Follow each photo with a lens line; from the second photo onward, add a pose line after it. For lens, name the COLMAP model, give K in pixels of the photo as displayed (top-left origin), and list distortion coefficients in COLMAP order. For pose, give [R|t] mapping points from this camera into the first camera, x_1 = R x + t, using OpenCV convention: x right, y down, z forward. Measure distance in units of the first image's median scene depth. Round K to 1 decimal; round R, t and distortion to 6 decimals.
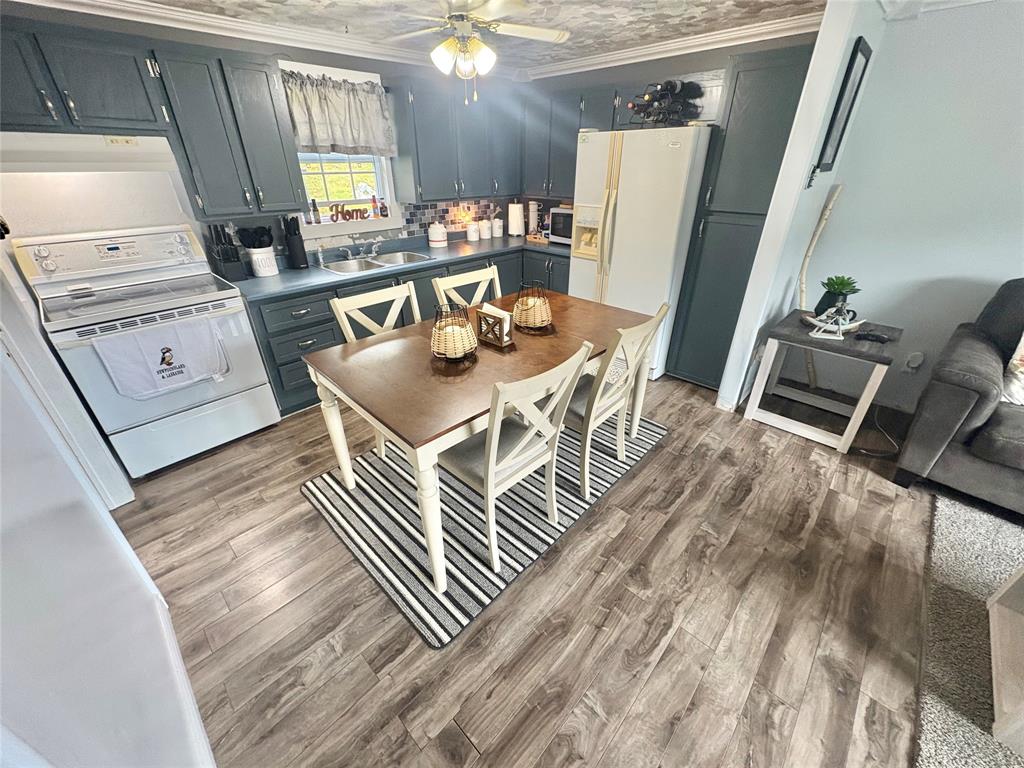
lens RADIAL K [[407.6, 0, 514.1], [0, 407.6, 383.0], [0, 0, 1]] dist [0.001289, -0.000249]
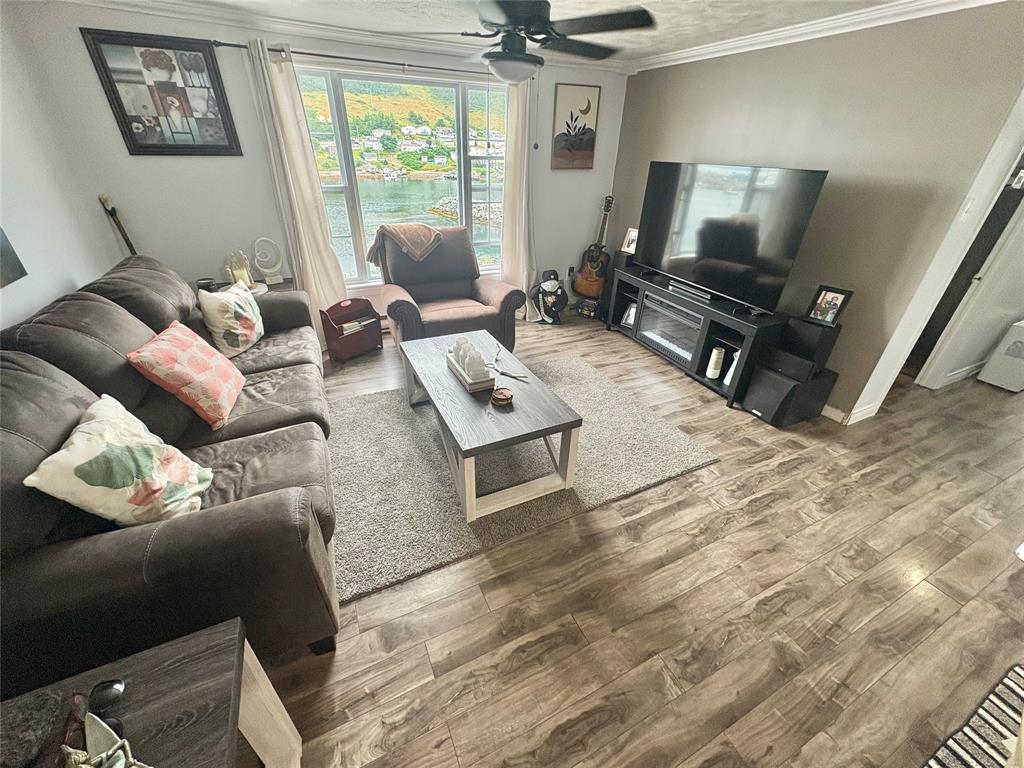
lens RADIAL K [[407.6, 0, 510.5], [0, 407.6, 384.7], [0, 0, 1]] dist [0.001289, -0.000249]
pose [[-0.935323, -0.197181, 0.293752, 0.562469], [0.148646, 0.534434, 0.832037, -0.499271], [-0.321052, 0.821888, -0.470558, 0.880195]]
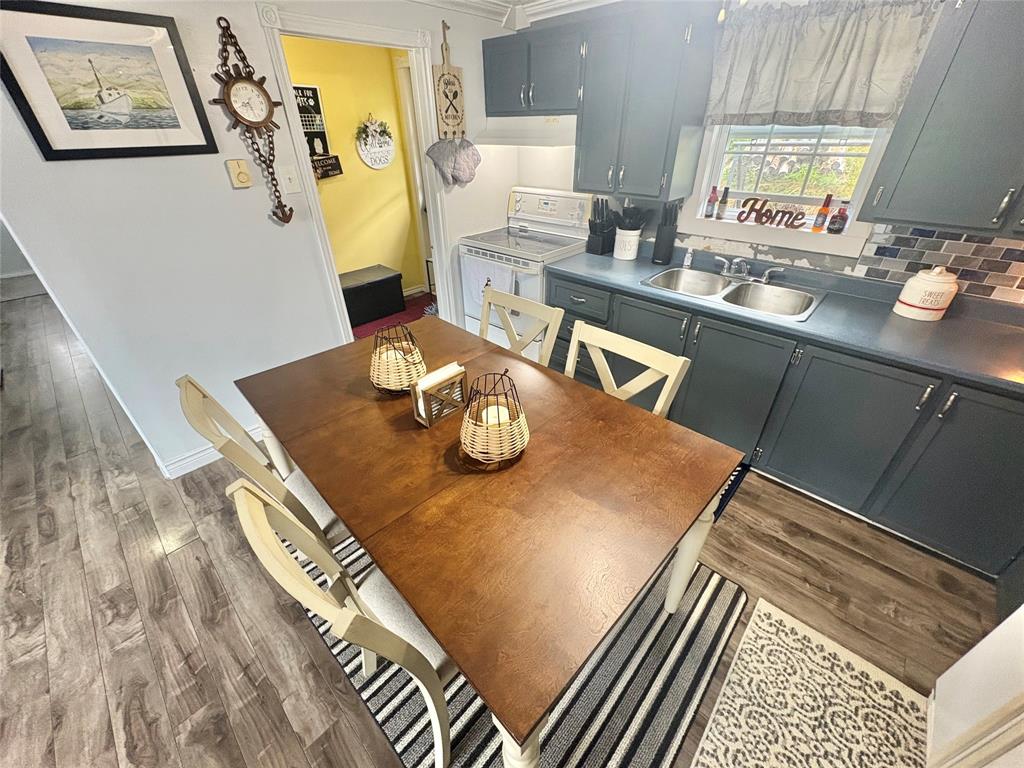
lens RADIAL K [[407.6, 0, 512.6], [0, 407.6, 384.0], [0, 0, 1]] dist [0.001289, -0.000249]
pose [[0.003471, 0.534651, -0.845066, 0.475811], [-0.466062, 0.748542, 0.471669, -0.484227], [0.884745, 0.392216, 0.251779, 0.832016]]
